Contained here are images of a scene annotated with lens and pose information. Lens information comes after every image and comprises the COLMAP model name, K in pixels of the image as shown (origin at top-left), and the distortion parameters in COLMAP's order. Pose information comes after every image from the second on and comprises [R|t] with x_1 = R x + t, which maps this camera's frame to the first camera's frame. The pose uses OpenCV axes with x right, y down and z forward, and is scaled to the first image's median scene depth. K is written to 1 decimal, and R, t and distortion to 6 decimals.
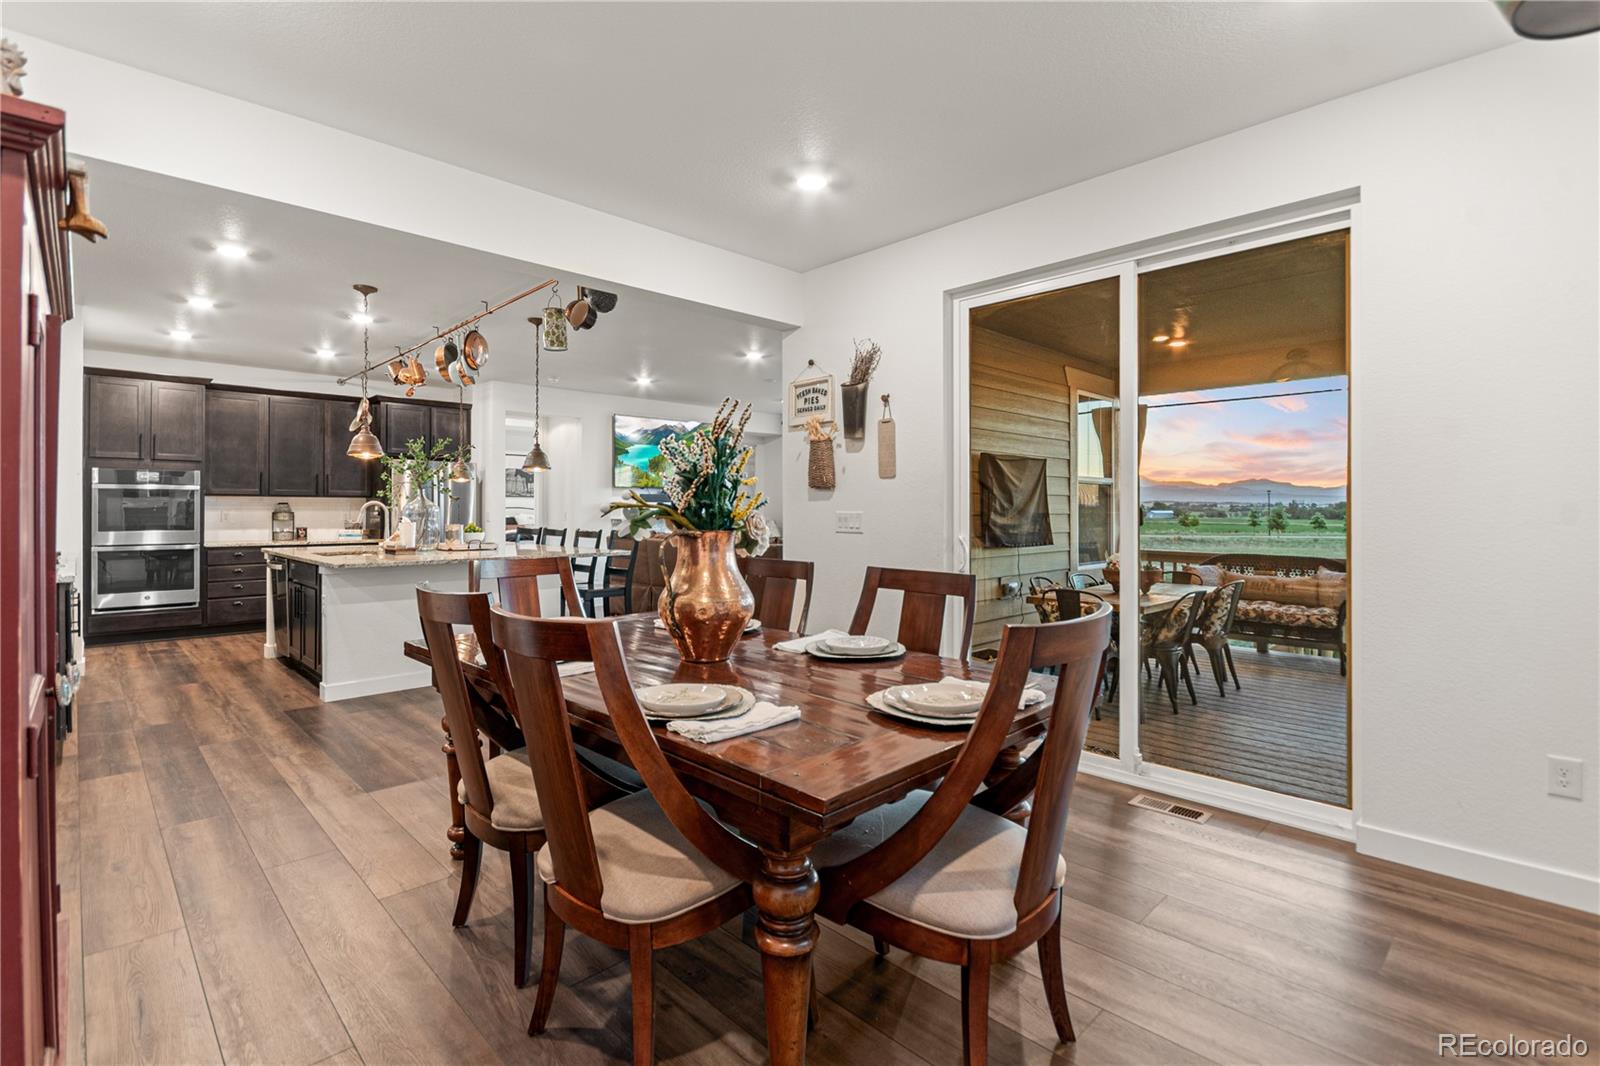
lens RADIAL K [[756.5, 0, 799.2], [0, 756.5, 515.1], [0, 0, 1]] dist [-0.000869, 0.000062]
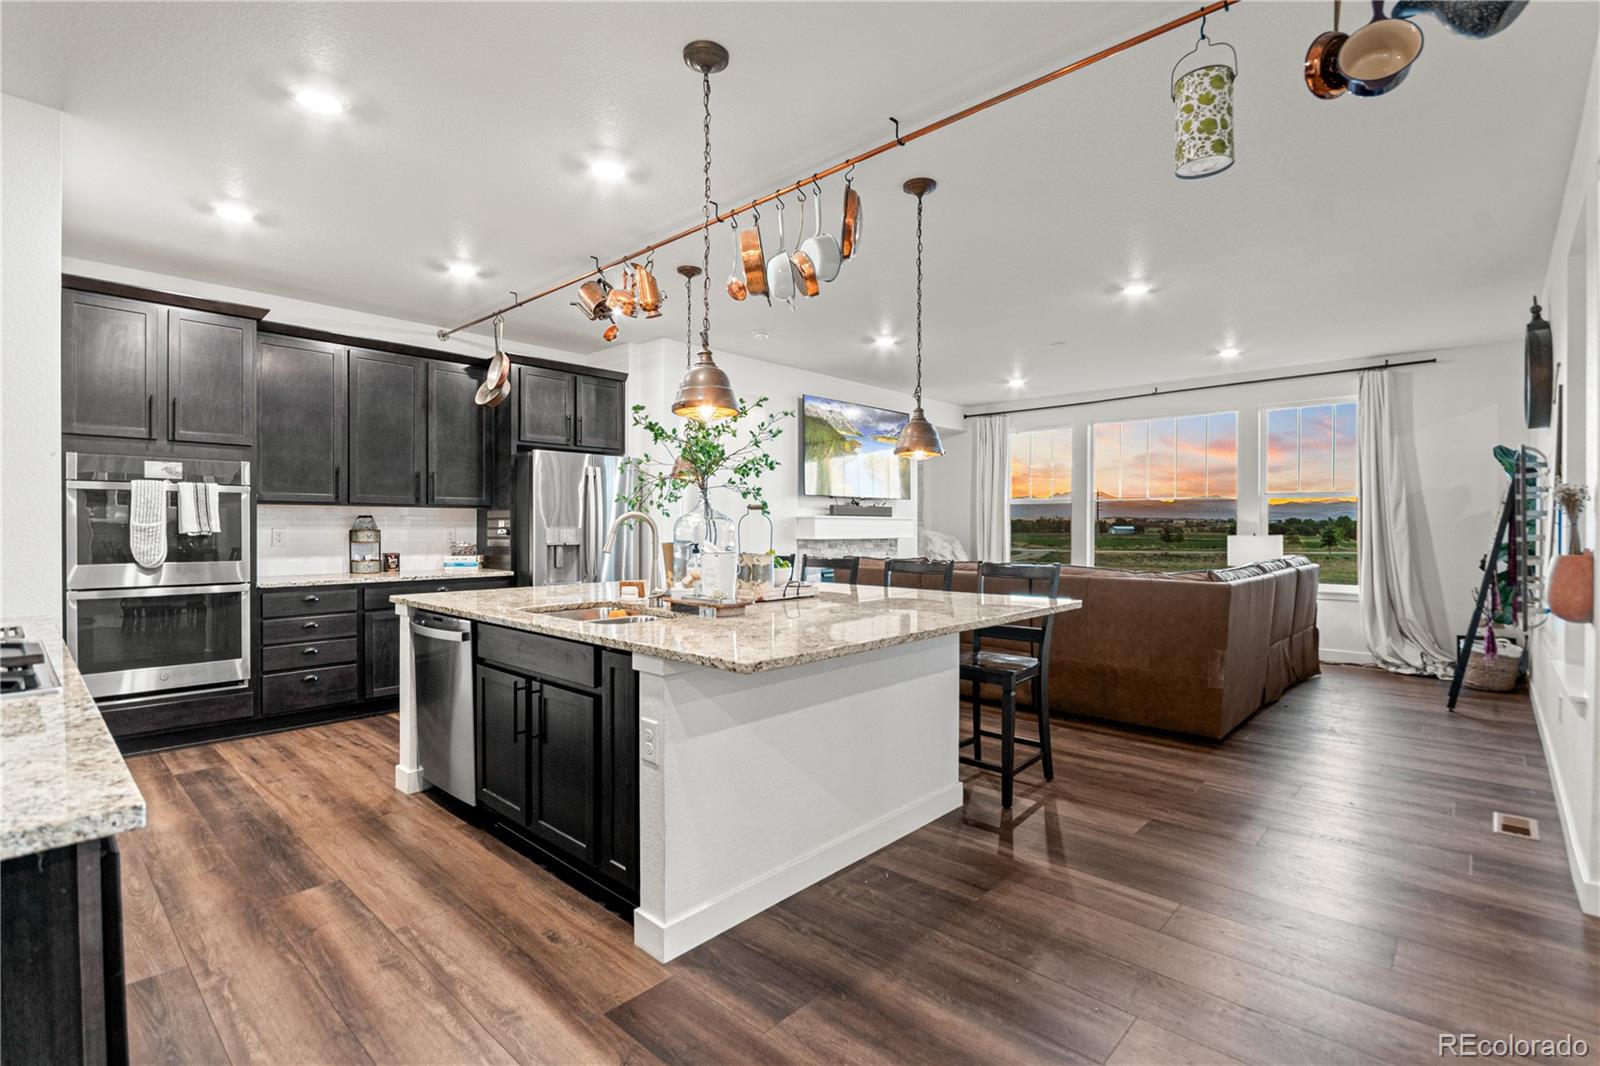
lens RADIAL K [[750.6, 0, 813.0], [0, 750.6, 537.6], [0, 0, 1]] dist [-0.002089, -0.000509]
pose [[0.997994, 0.000530, 0.063313, -0.362207], [-0.001146, 0.999952, 0.009692, -0.004224], [-0.063305, -0.009745, 0.997947, 0.355354]]
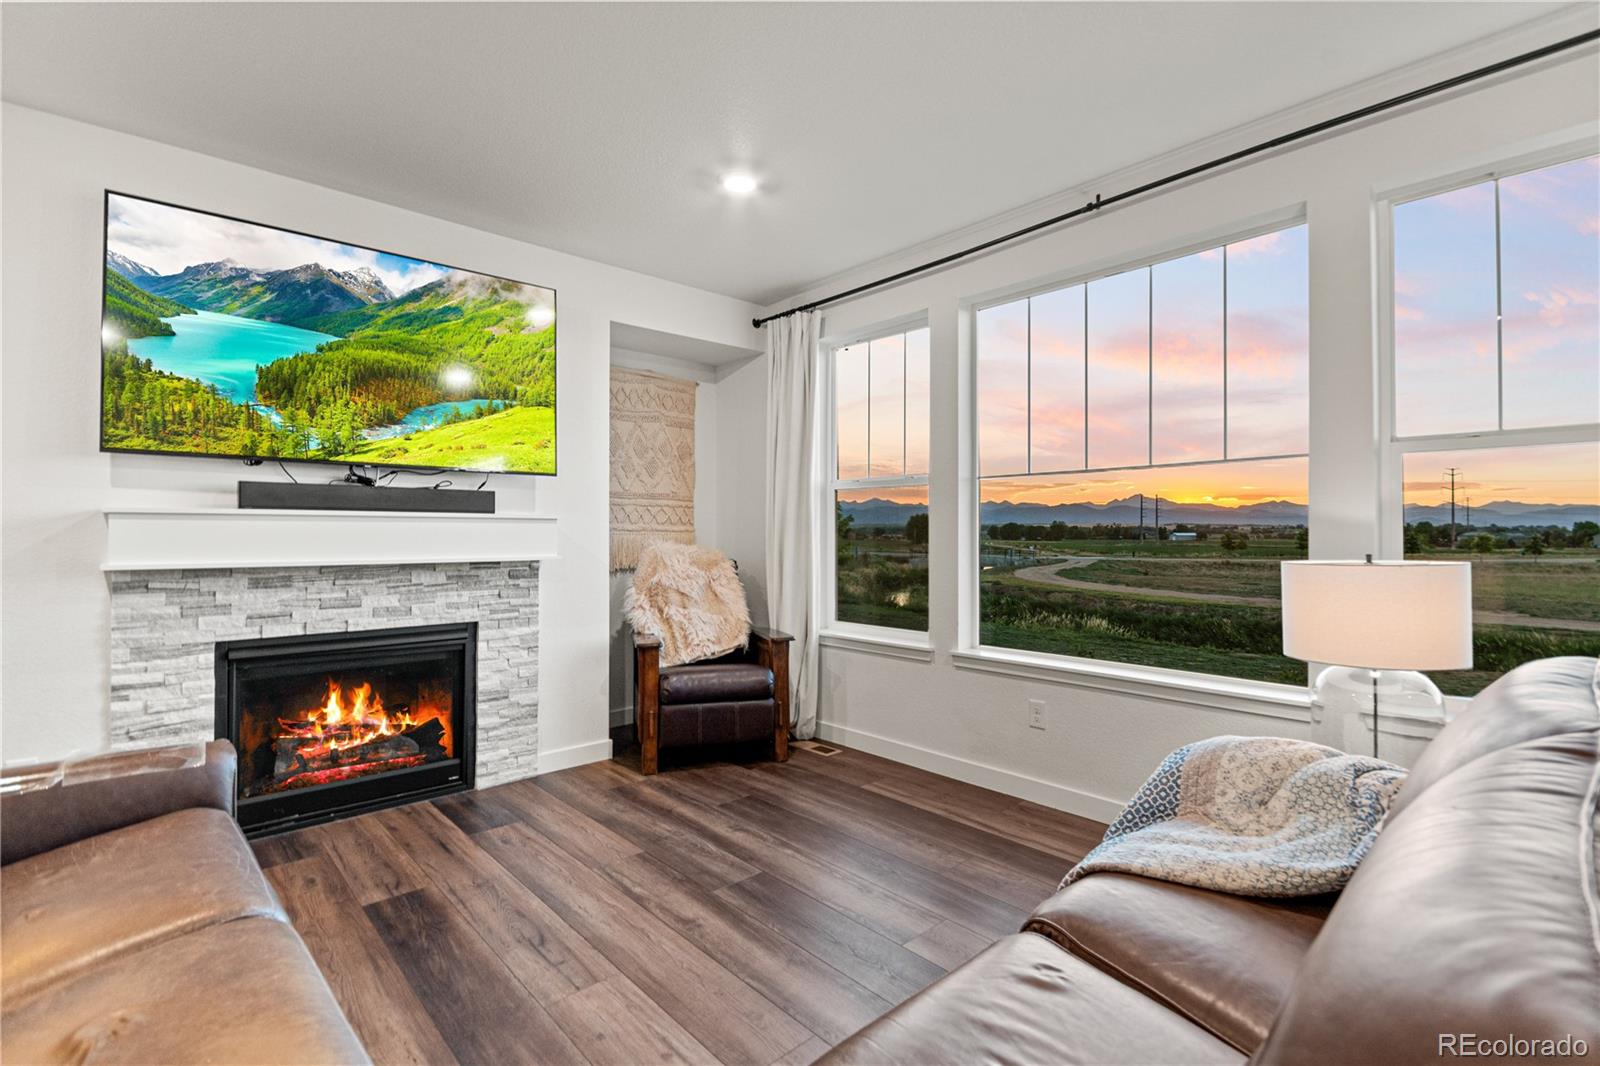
lens RADIAL K [[729.5, 0, 811.7], [0, 729.5, 532.5], [0, 0, 1]] dist [0.001195, -0.000161]
pose [[0.999830, -0.000887, -0.018437, 0.026724], [0.000761, 0.999976, -0.006857, -0.008037], [0.018442, 0.006842, 0.999807, 0.954432]]
